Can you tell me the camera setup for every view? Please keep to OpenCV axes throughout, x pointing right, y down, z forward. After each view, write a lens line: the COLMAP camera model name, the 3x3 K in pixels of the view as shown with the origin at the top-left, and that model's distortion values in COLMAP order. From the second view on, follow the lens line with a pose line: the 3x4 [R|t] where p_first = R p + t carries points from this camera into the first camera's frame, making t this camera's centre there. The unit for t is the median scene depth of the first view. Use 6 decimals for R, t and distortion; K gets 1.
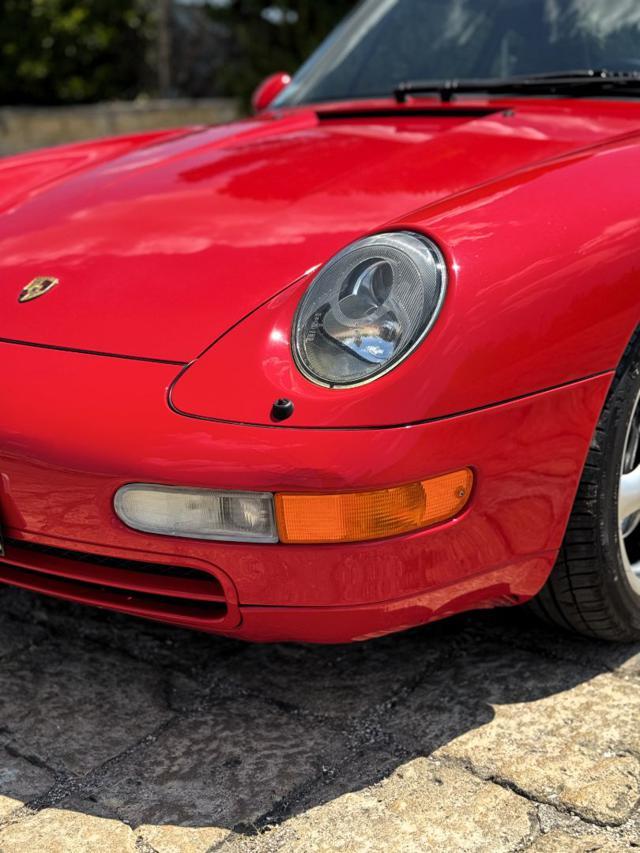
lens RADIAL K [[1253.7, 0, 313.4], [0, 1253.7, 437.8], [0, 0, 1]] dist [0.096036, 0.000000]
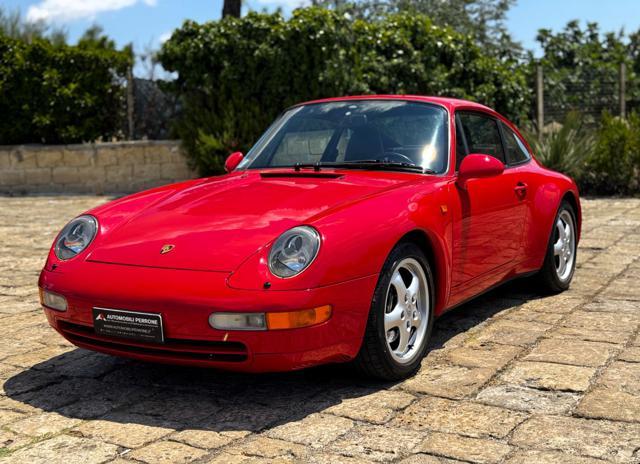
lens RADIAL K [[1059.7, 0, 314.3], [0, 1059.7, 241.6], [0, 0, 1]] dist [0.180371, 0.000000]
pose [[0.994590, -0.014067, 0.102921, -0.156964], [0.028447, 0.989796, -0.139623, 0.209896], [-0.099906, 0.141796, 0.984841, -1.384089]]
